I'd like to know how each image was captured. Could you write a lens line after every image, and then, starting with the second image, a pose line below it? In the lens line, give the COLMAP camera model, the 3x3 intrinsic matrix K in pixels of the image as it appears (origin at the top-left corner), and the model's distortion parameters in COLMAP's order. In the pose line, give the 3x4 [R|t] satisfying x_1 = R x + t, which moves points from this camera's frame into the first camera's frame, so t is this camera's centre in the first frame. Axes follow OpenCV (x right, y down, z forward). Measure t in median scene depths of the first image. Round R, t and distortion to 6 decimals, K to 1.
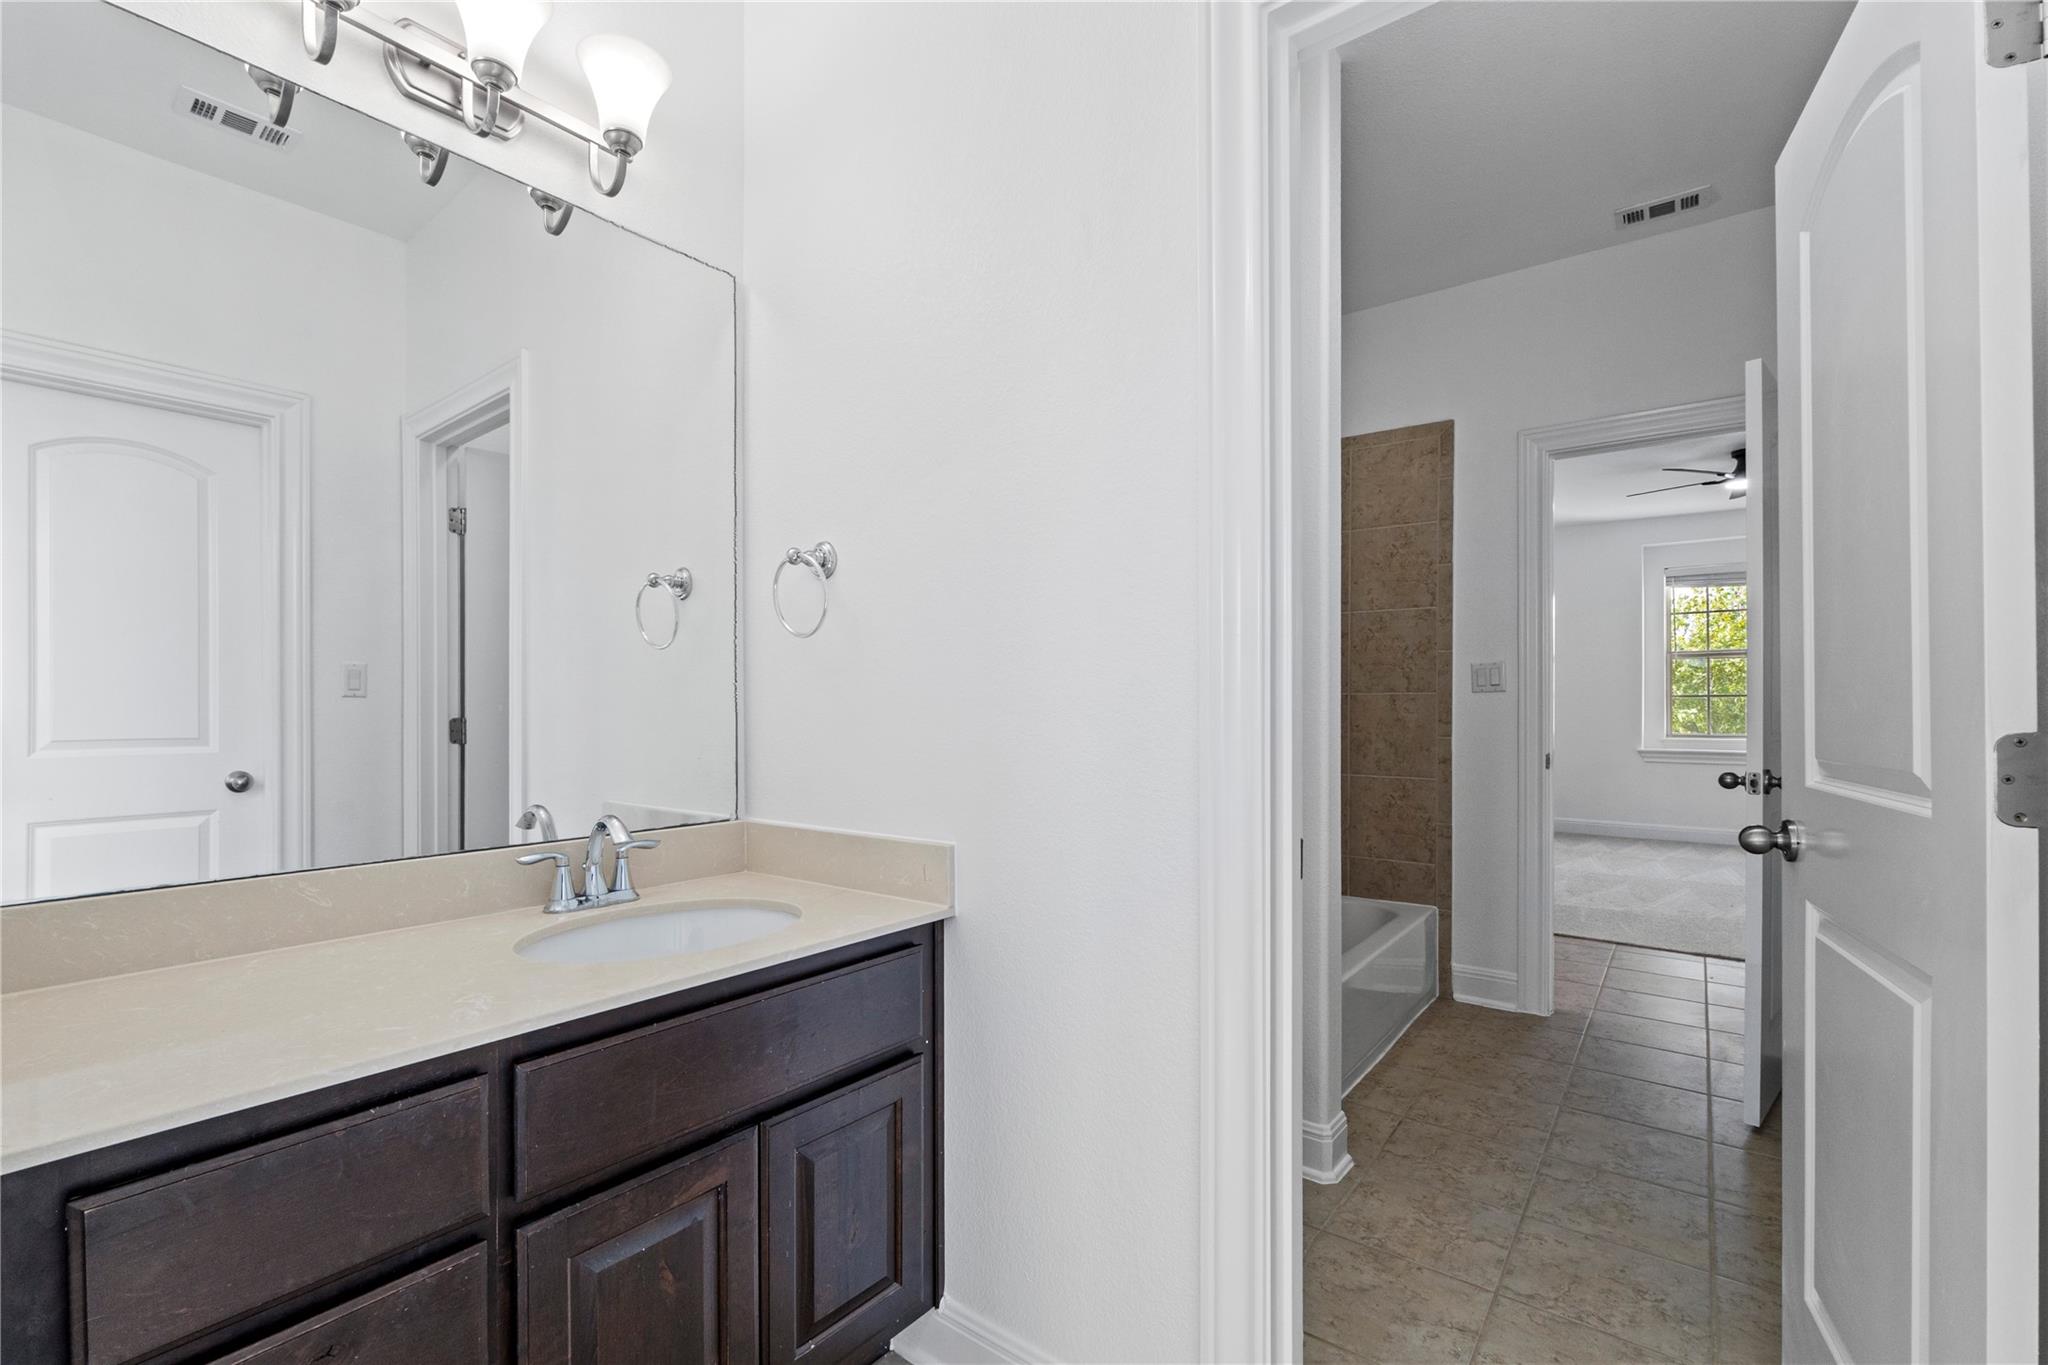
lens RADIAL K [[883.1, 0, 1024.0], [0, 883.1, 682.5], [0, 0, 1]] dist [0.003289, 0.000286]
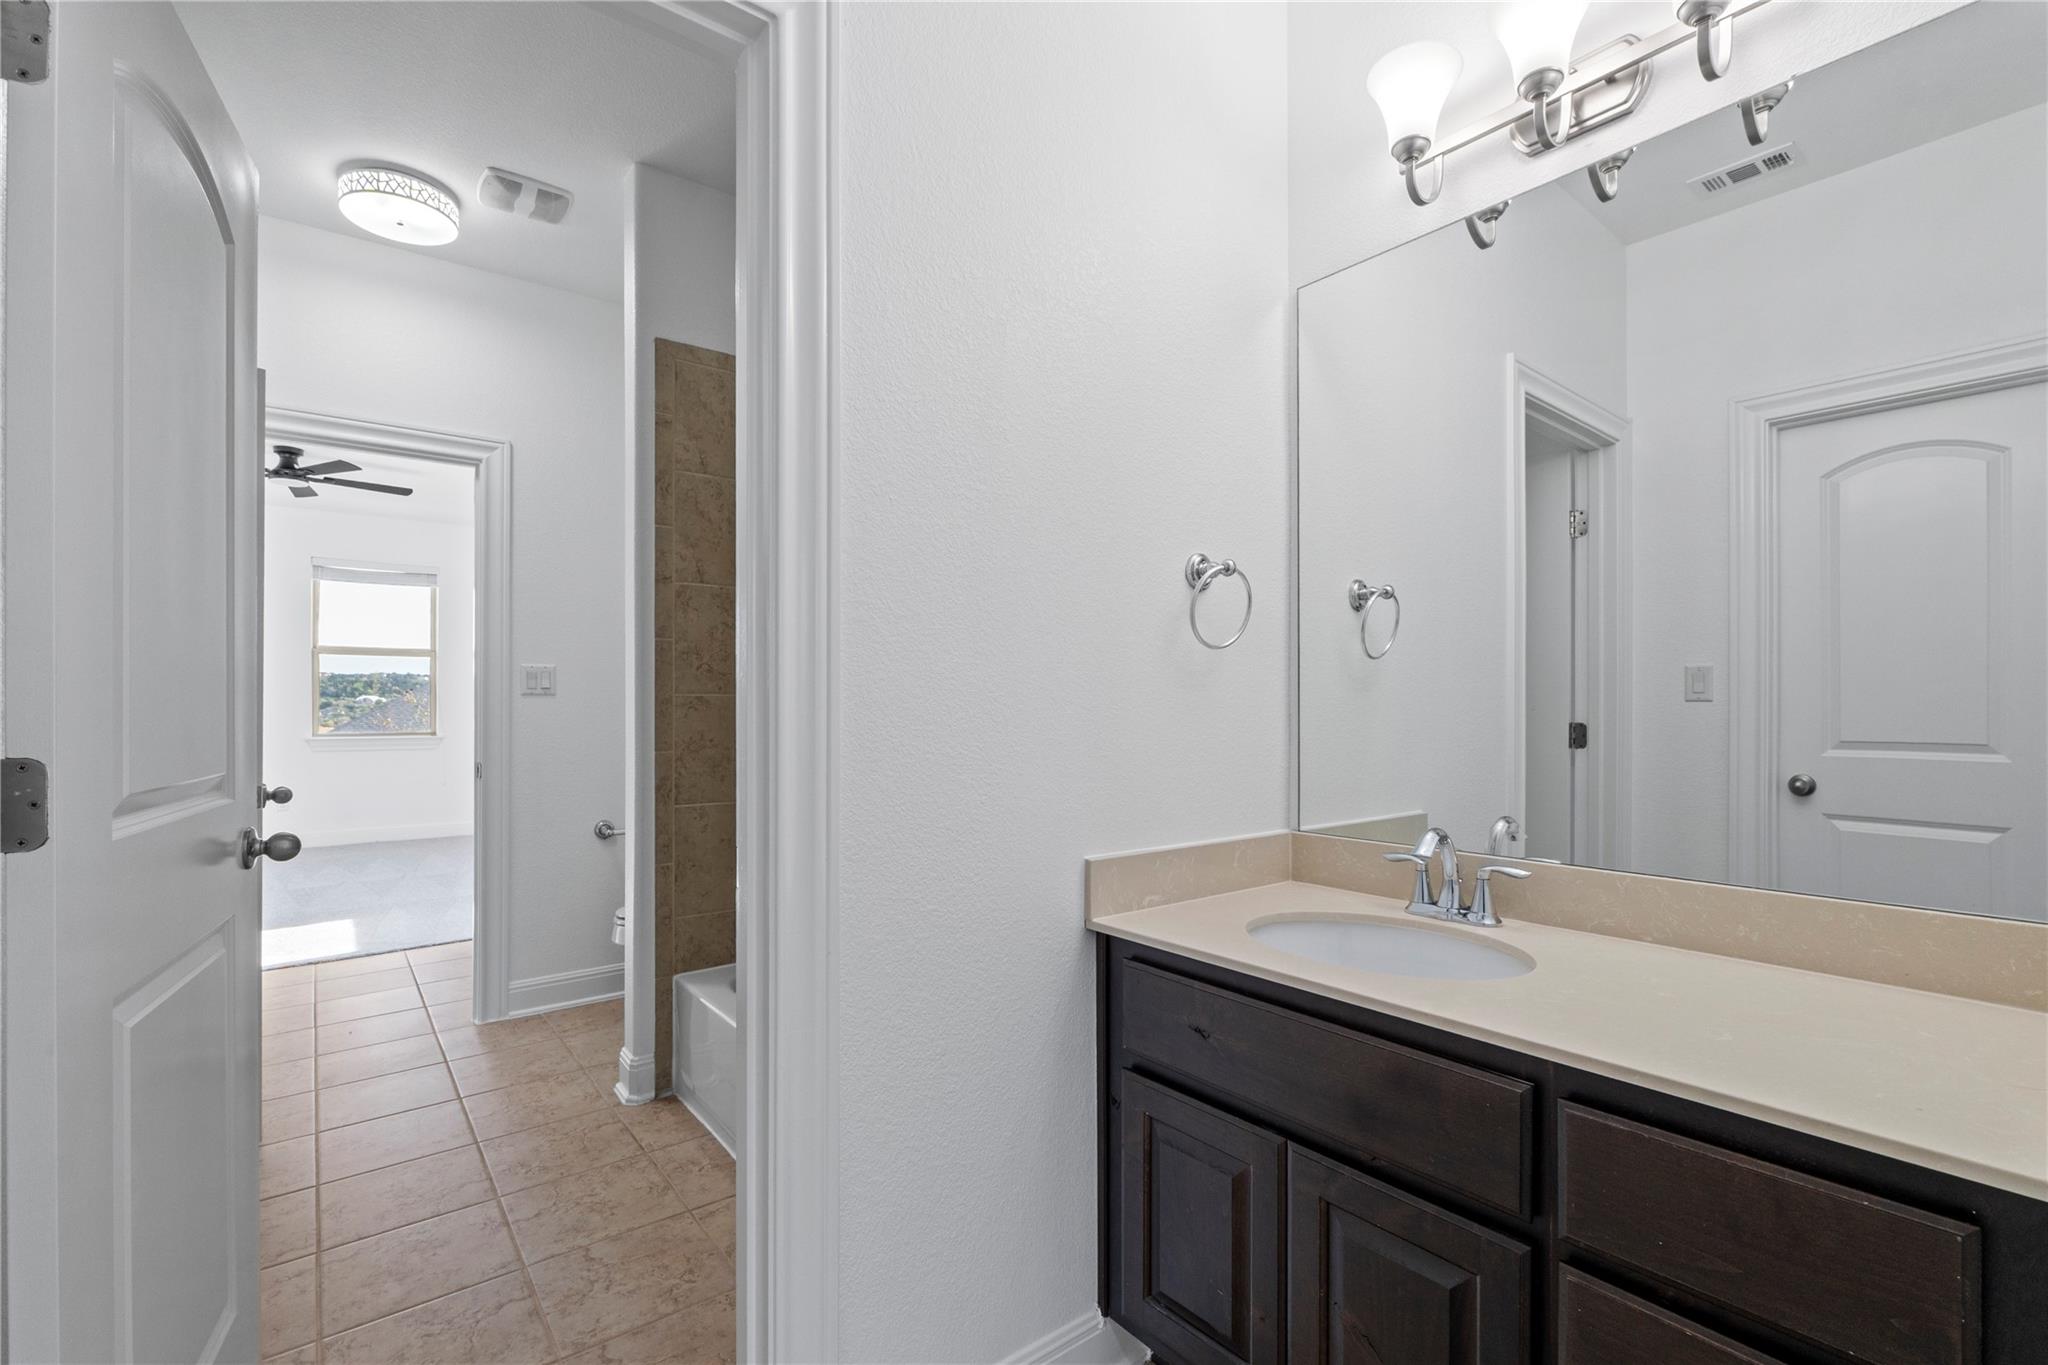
lens RADIAL K [[892.4, 0, 1024.2], [0, 892.4, 707.3], [0, 0, 1]] dist [-0.003121, -0.000258]
pose [[-0.232658, 0.002986, -0.972554, 1.210184], [-0.000344, 0.999995, 0.003152, 0.017823], [0.972559, 0.001068, -0.232655, 1.555198]]
